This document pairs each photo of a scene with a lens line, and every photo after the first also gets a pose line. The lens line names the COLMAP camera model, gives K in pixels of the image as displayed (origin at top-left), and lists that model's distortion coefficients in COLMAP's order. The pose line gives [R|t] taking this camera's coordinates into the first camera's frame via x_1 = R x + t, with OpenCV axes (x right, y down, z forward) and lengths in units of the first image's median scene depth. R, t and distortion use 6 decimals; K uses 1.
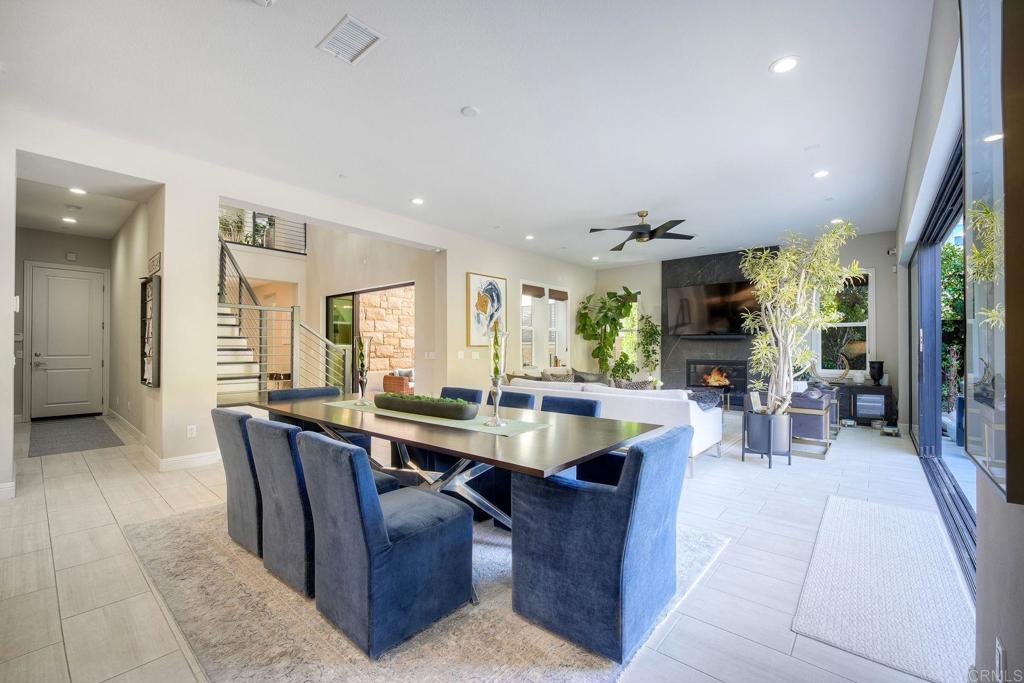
lens RADIAL K [[434.3, 0, 498.7], [0, 434.3, 344.2], [0, 0, 1]] dist [-0.008458, -0.000964]
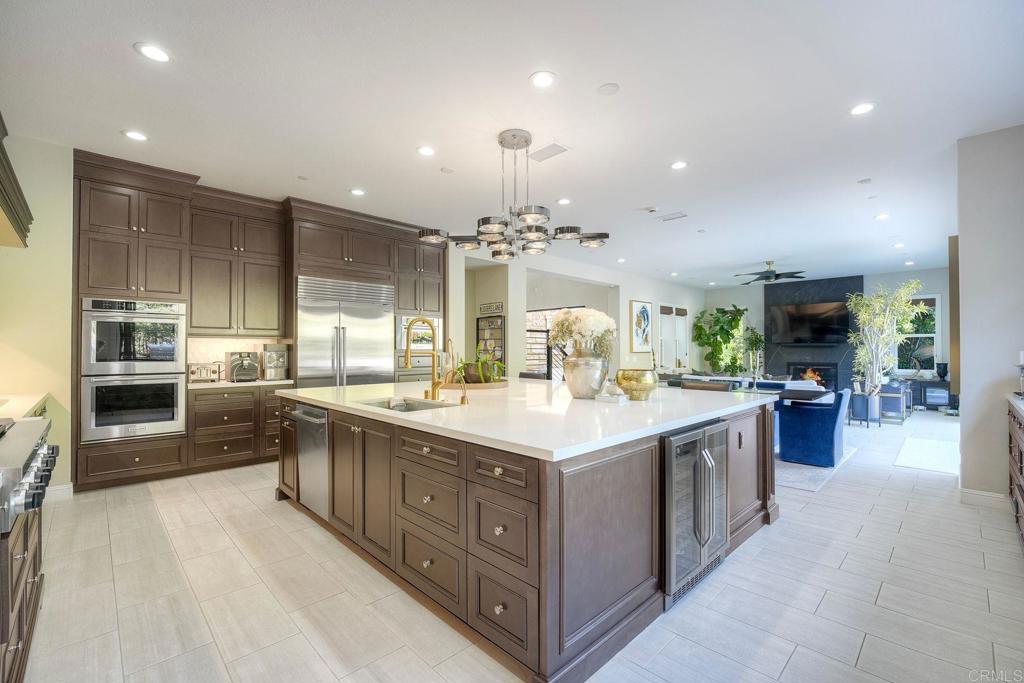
lens RADIAL K [[434.3, 0, 514.2], [0, 434.3, 346.7], [0, 0, 1]] dist [-0.008458, -0.000964]
pose [[0.996867, -0.004634, -0.078958, -0.335779], [0.004791, 0.999987, 0.001804, -0.019257], [0.078949, -0.002177, 0.996876, -0.427758]]
